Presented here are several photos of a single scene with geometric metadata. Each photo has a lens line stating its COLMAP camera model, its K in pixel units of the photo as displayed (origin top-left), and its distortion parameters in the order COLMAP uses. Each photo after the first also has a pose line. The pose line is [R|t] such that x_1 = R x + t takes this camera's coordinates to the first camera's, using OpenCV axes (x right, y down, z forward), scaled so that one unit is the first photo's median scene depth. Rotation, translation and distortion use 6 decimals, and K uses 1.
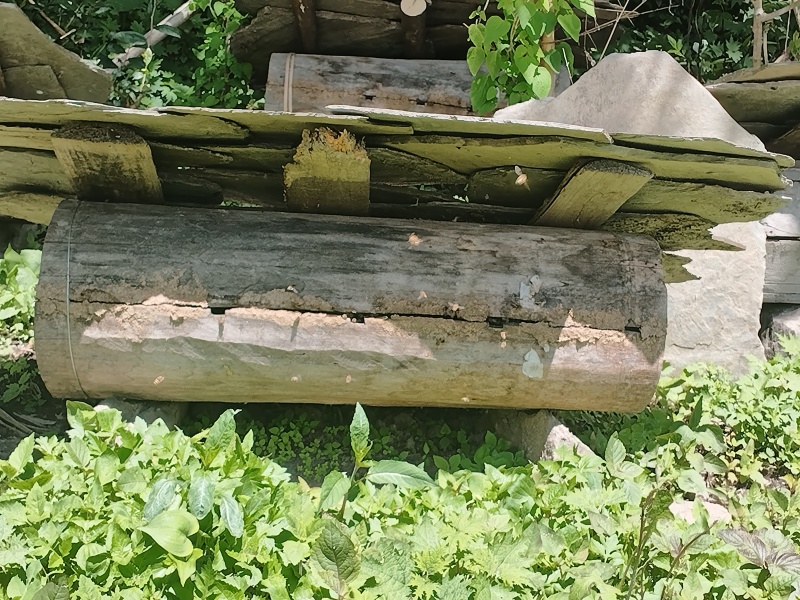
lens RADIAL K [[1256.2, 0, 398.3], [0, 1256.2, 299.1], [0, 0, 1]] dist [0.105461, 0.000000]
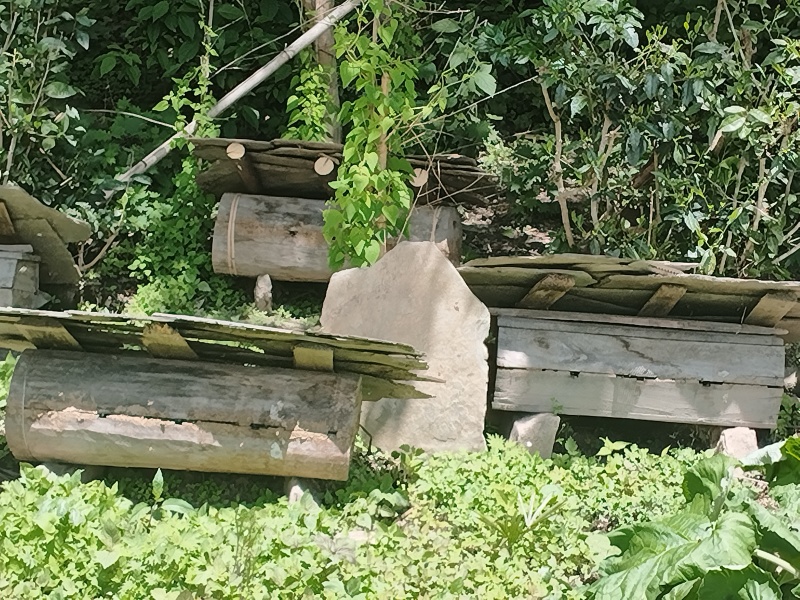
lens RADIAL K [[1649.1, 0, 400.8], [0, 1649.1, 300.9], [0, 0, 1]] dist [0.097488, 0.000000]
pose [[0.994661, 0.026086, -0.099841, 0.509893], [-0.028309, 0.999380, -0.020910, -0.116624], [0.099234, 0.023625, 0.994784, -1.316606]]
